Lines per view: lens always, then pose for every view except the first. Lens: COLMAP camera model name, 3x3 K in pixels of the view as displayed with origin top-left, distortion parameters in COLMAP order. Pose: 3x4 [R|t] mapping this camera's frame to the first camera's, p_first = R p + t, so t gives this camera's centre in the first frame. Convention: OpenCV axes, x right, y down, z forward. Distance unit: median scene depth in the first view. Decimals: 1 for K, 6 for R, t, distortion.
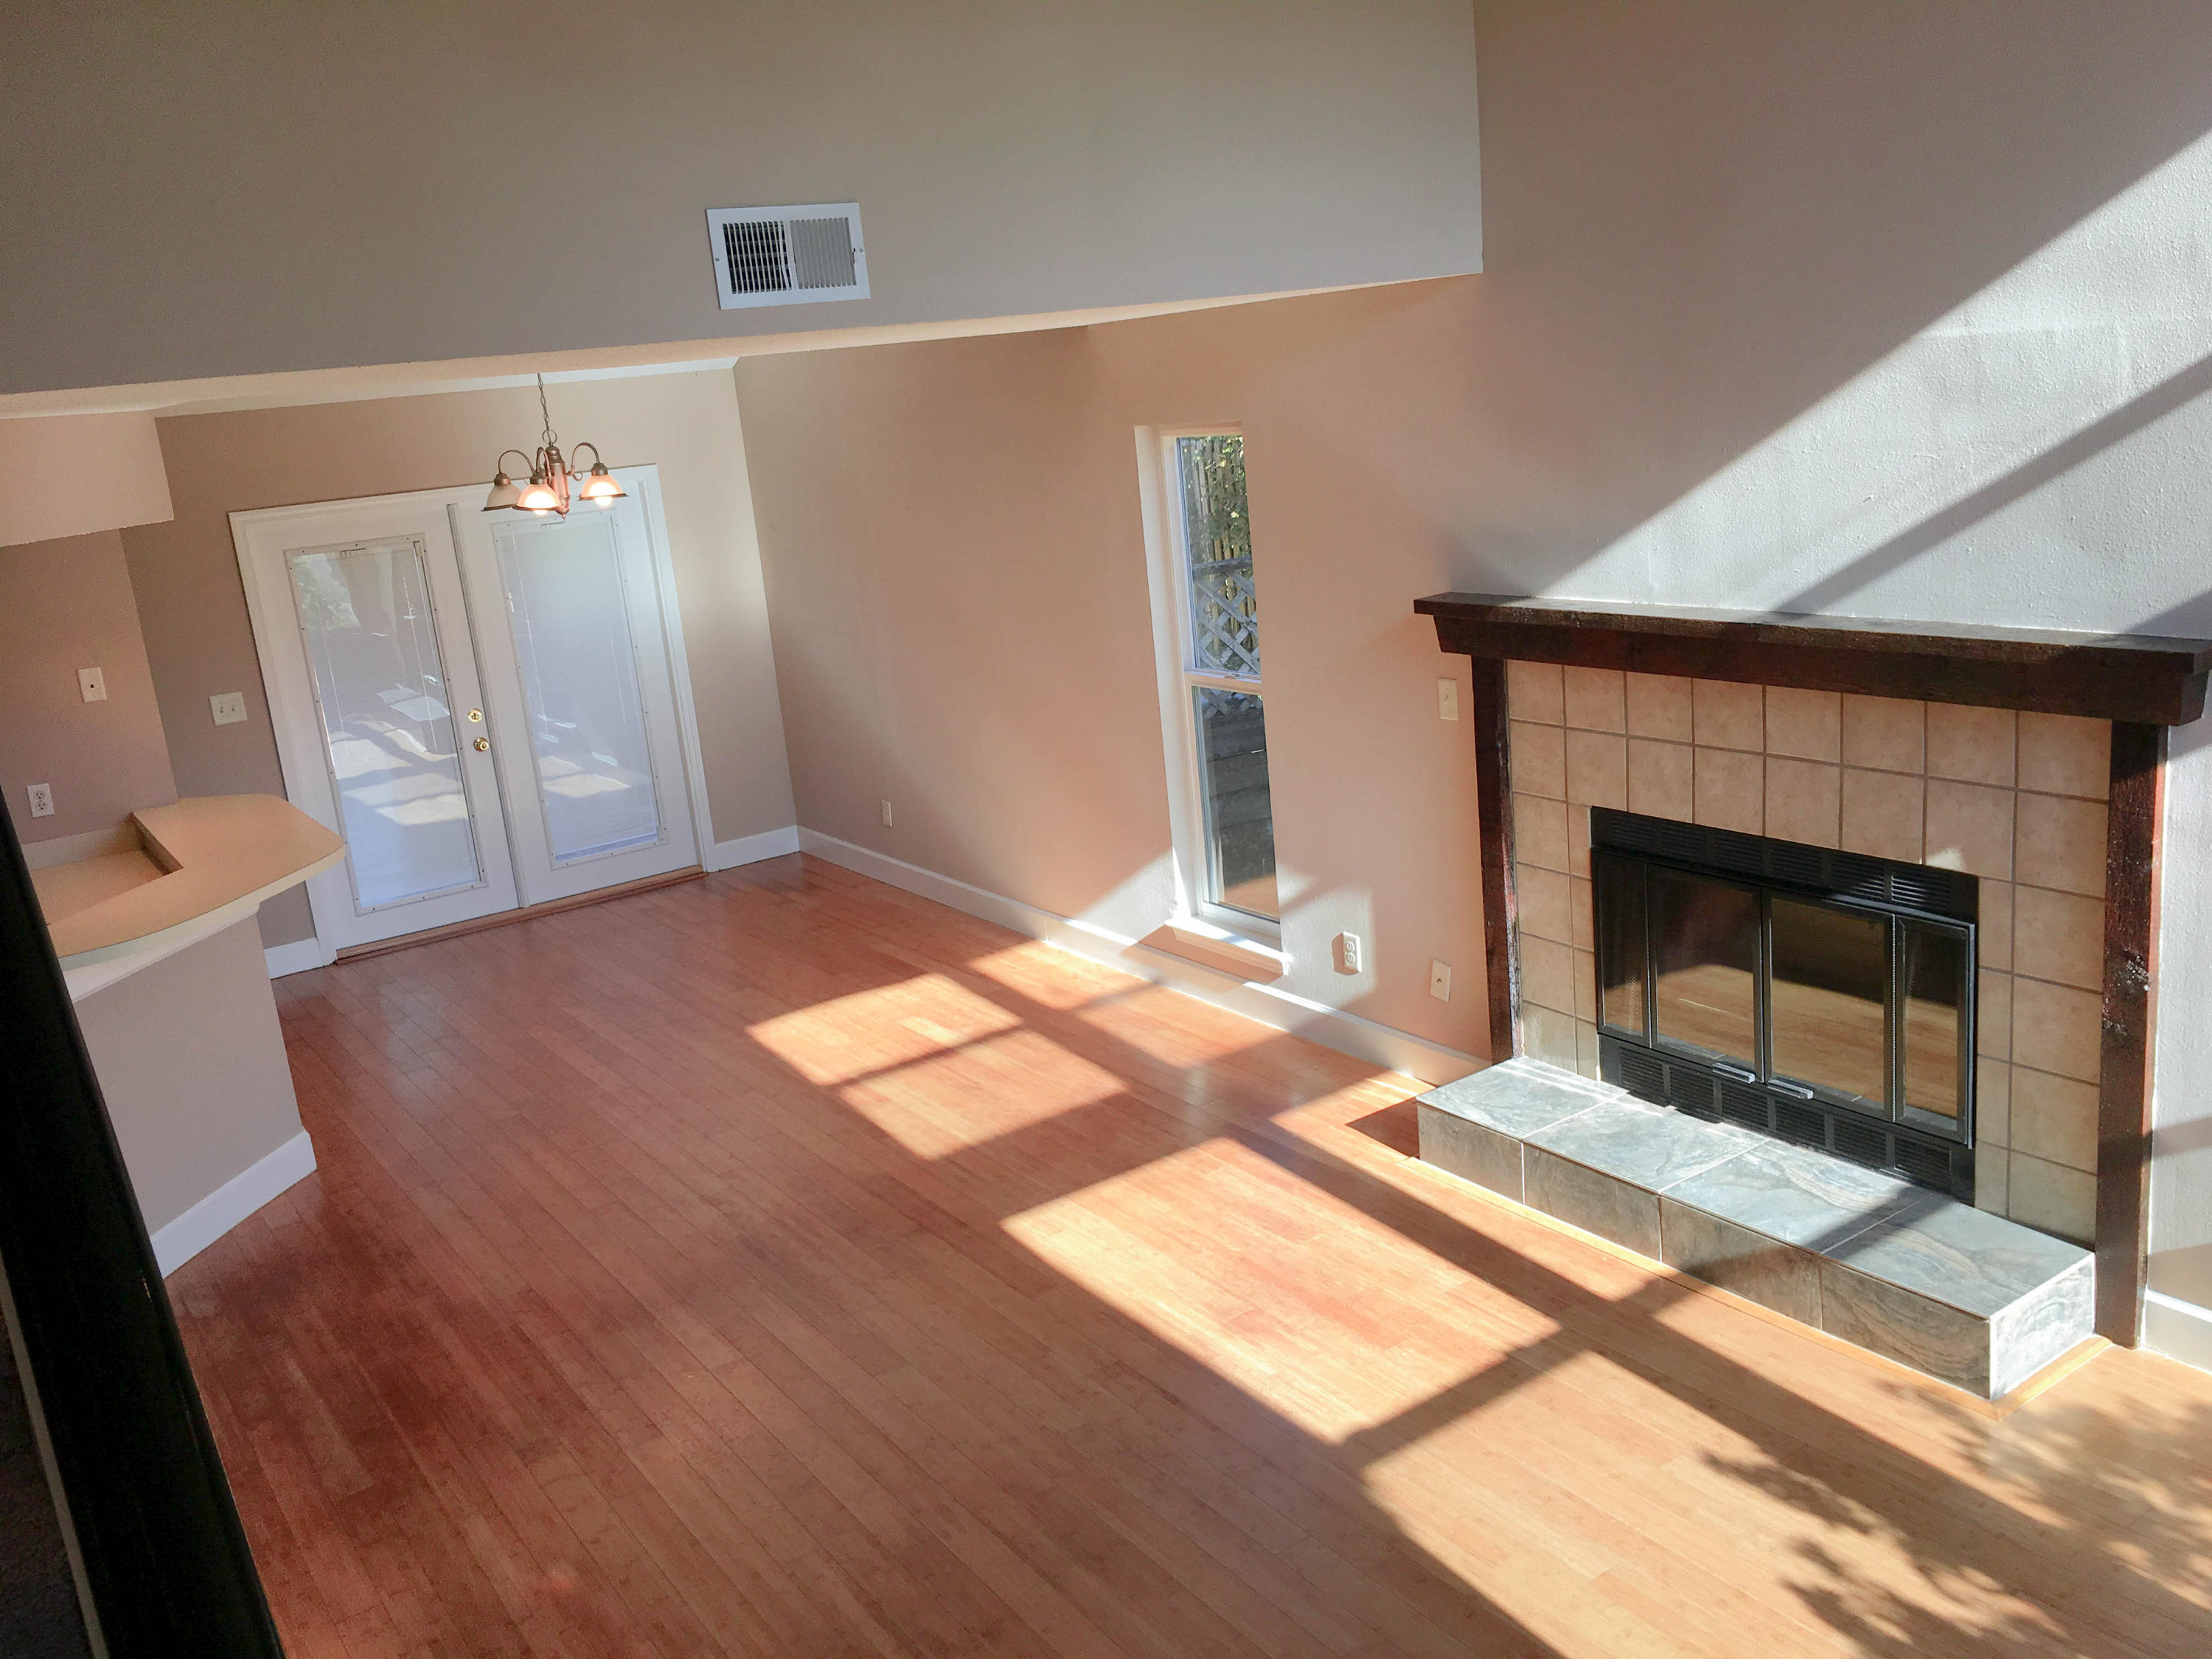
lens RADIAL K [[1877.8, 0, 1105.1], [0, 1877.8, 819.4], [0, 0, 1]] dist [0.069229, -0.082939]
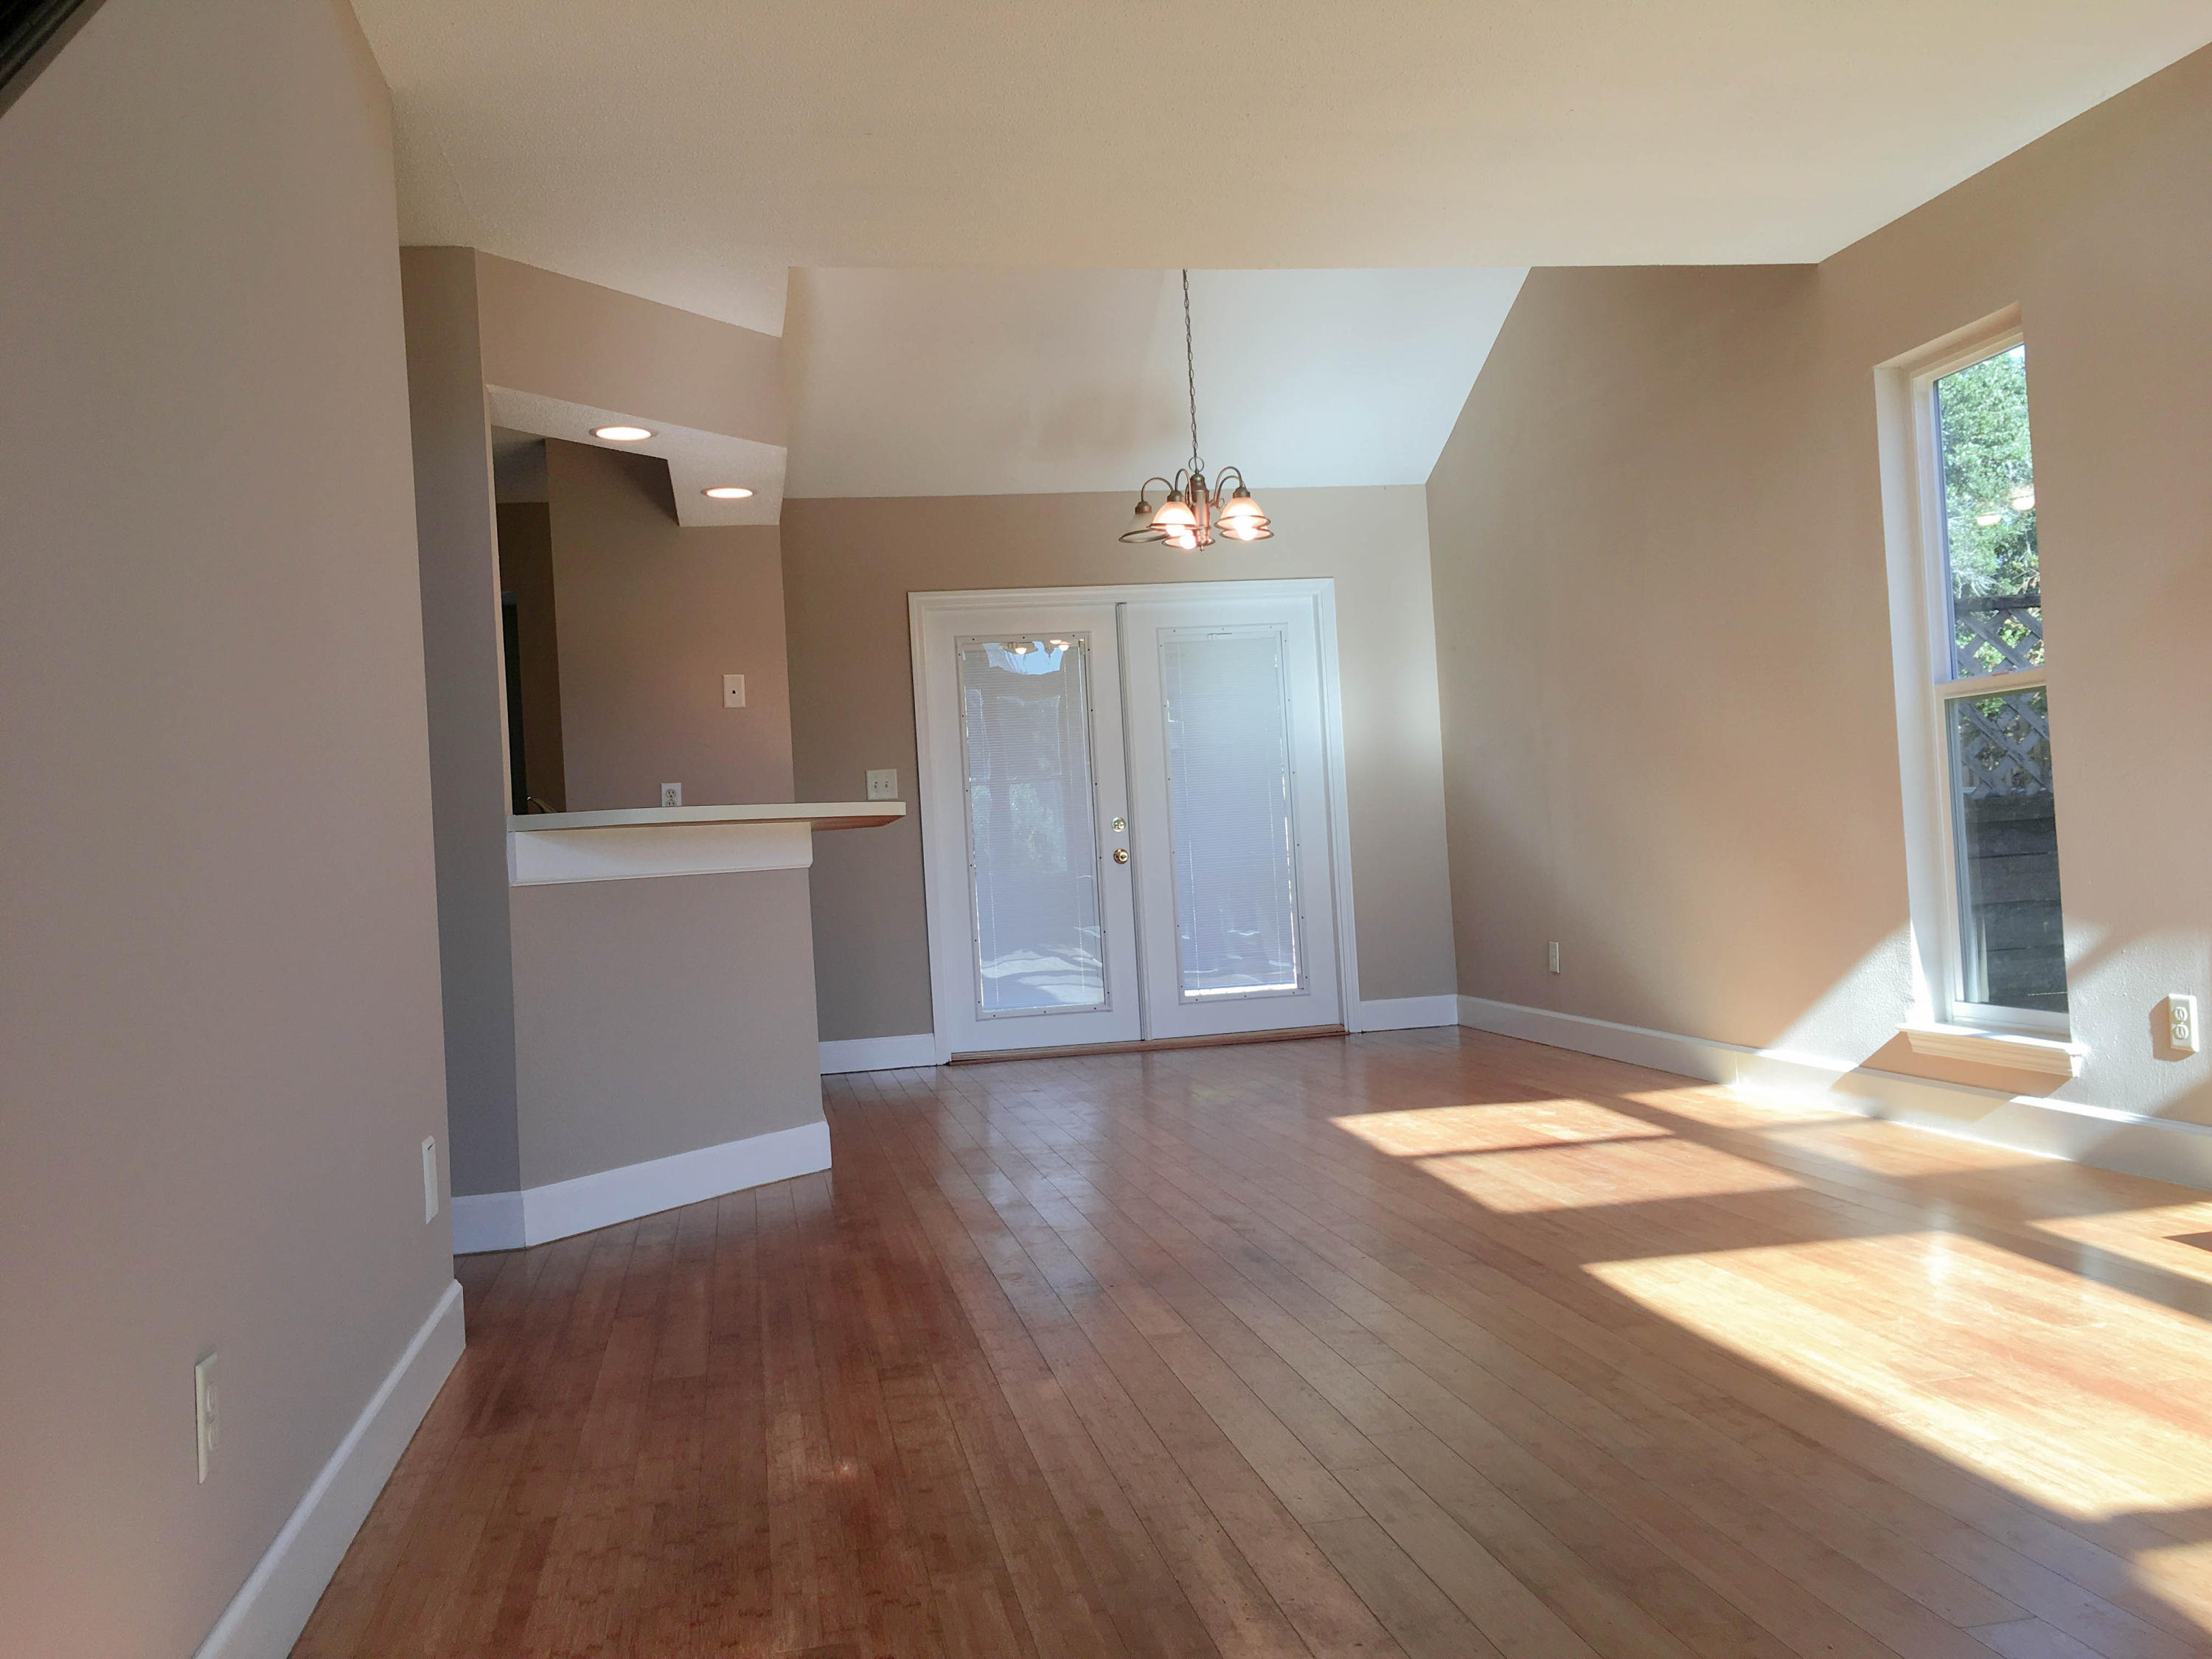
lens RADIAL K [[1877.8, 0, 1091.5], [0, 1877.8, 822.8], [0, 0, 1]] dist [0.069229, -0.082939]
pose [[0.915066, 0.034985, -0.401783, 0.041180], [-0.122521, 0.973261, -0.194298, 0.168229], [0.384242, 0.227022, 0.894885, 0.202707]]
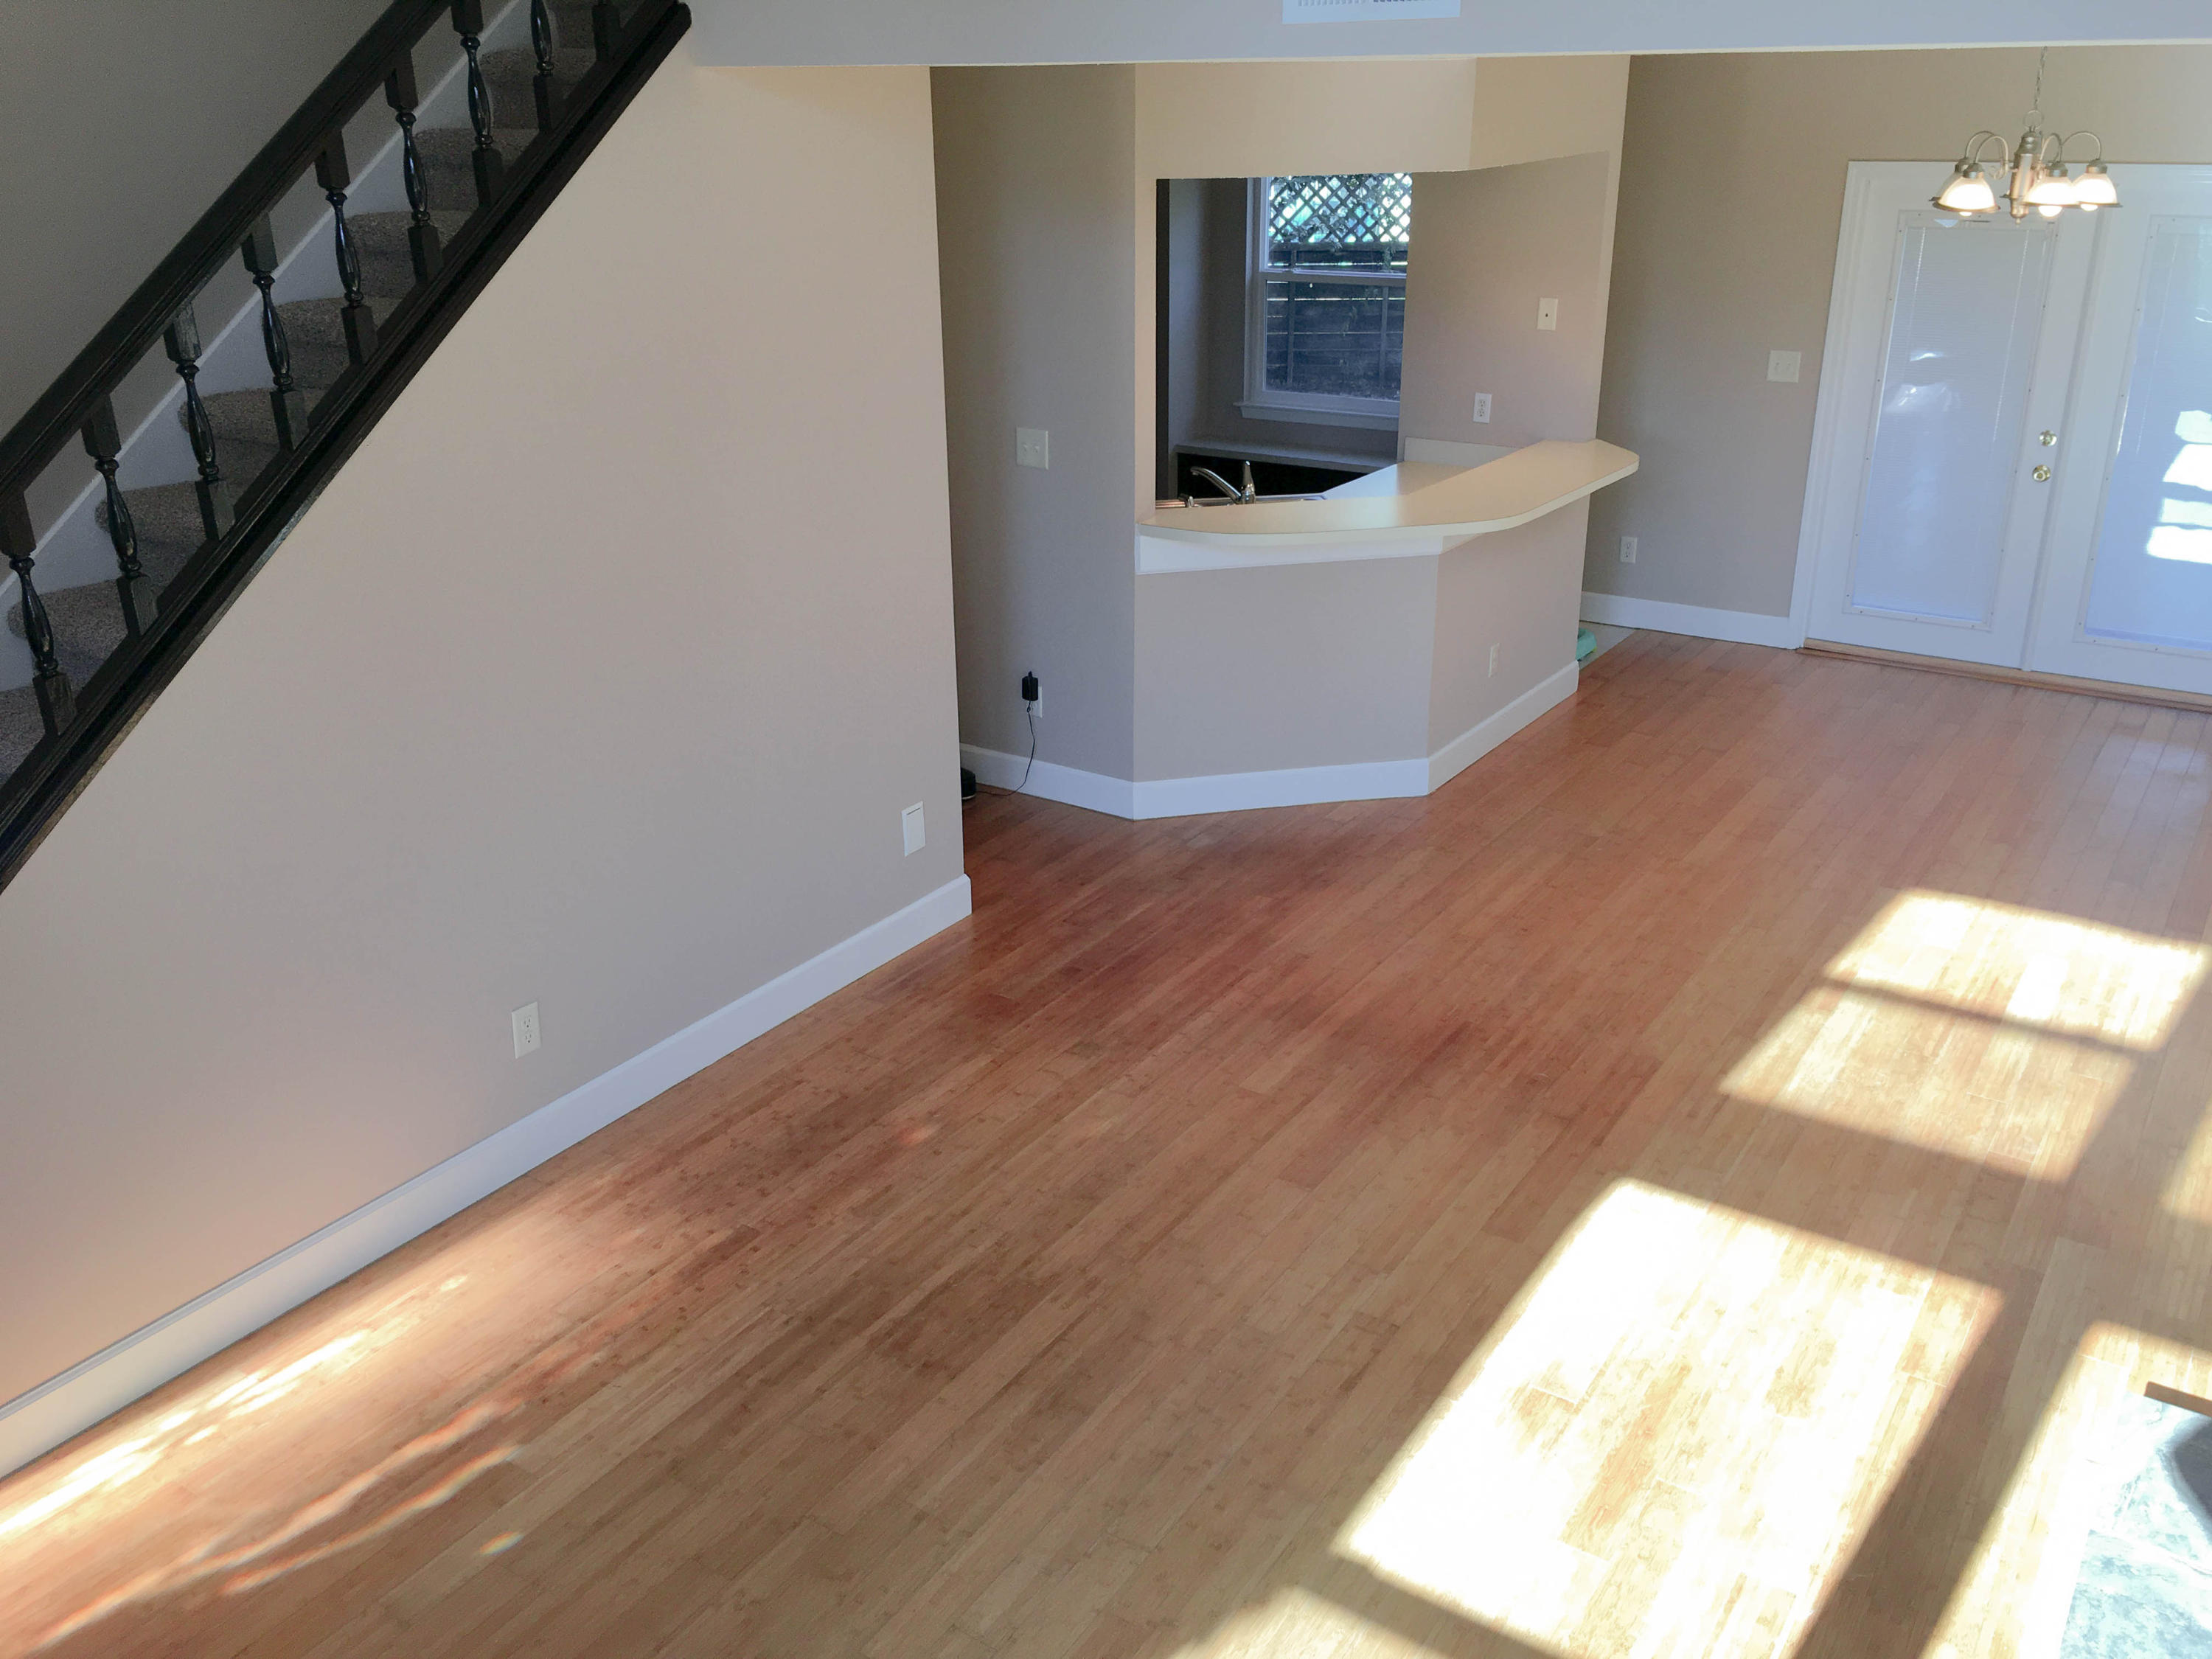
lens RADIAL K [[1877.8, 0, 1100.8], [0, 1877.8, 826.1], [0, 0, 1]] dist [0.069229, -0.082939]
pose [[0.370230, 0.430415, -0.823208, 0.387765], [-0.244633, 0.900075, 0.360584, -0.135871], [0.896150, 0.067885, 0.438529, 0.324064]]
